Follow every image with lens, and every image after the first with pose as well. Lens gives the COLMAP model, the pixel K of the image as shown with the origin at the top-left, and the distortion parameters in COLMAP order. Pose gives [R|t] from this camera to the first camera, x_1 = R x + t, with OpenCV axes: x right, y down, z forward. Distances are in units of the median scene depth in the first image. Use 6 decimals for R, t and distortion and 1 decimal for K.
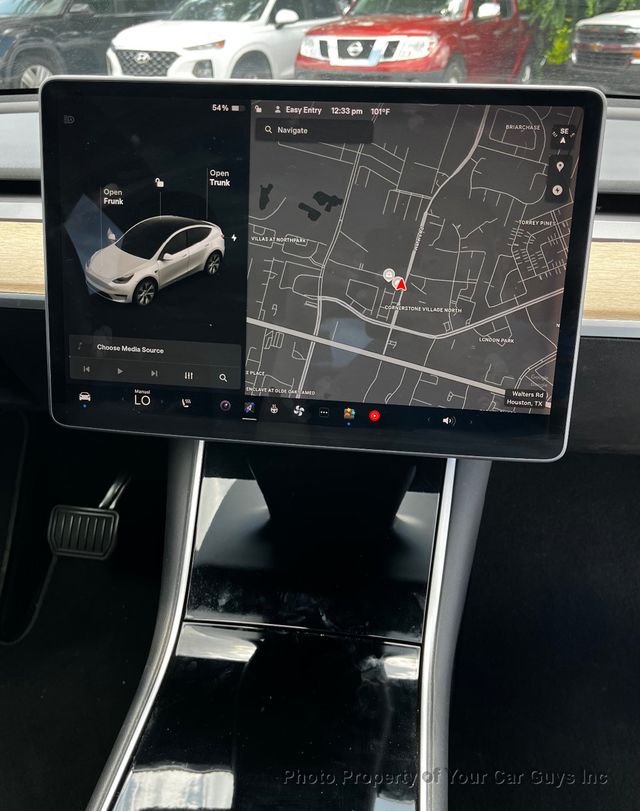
lens RADIAL K [[731.6, 0, 308.9], [0, 731.6, 400.9], [0, 0, 1]] dist [0.008847, -0.013035]
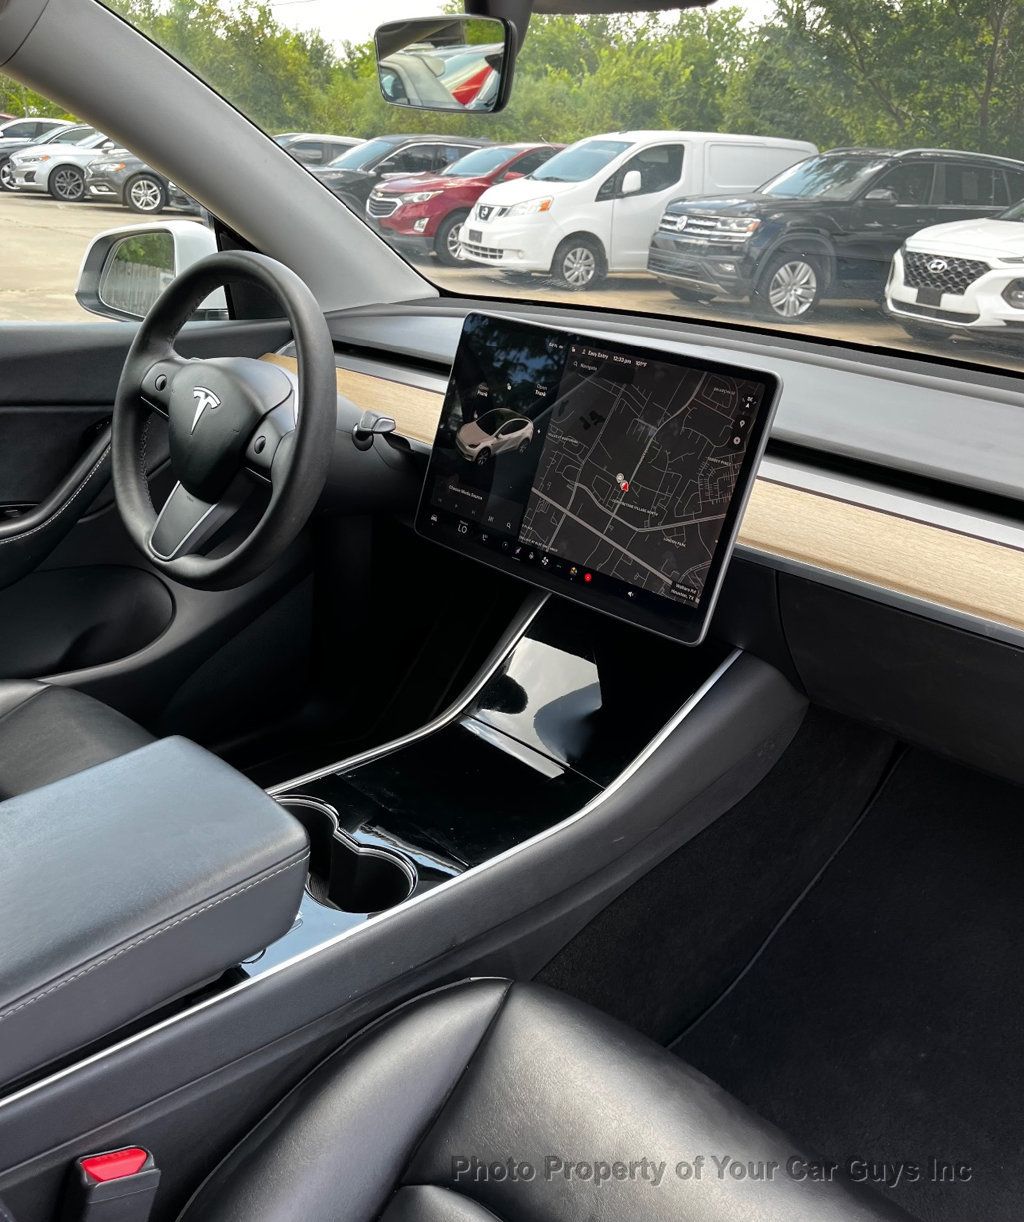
lens RADIAL K [[1030.7, 0, 512.0], [0, 1030.7, 611.0], [0, 0, 1]] dist [0.049015, -0.005025]
pose [[0.812217, 0.279363, -0.512112, 0.950001], [-0.330576, 0.943732, -0.009482, 0.140578], [0.480648, 0.176994, 0.858866, -0.676351]]
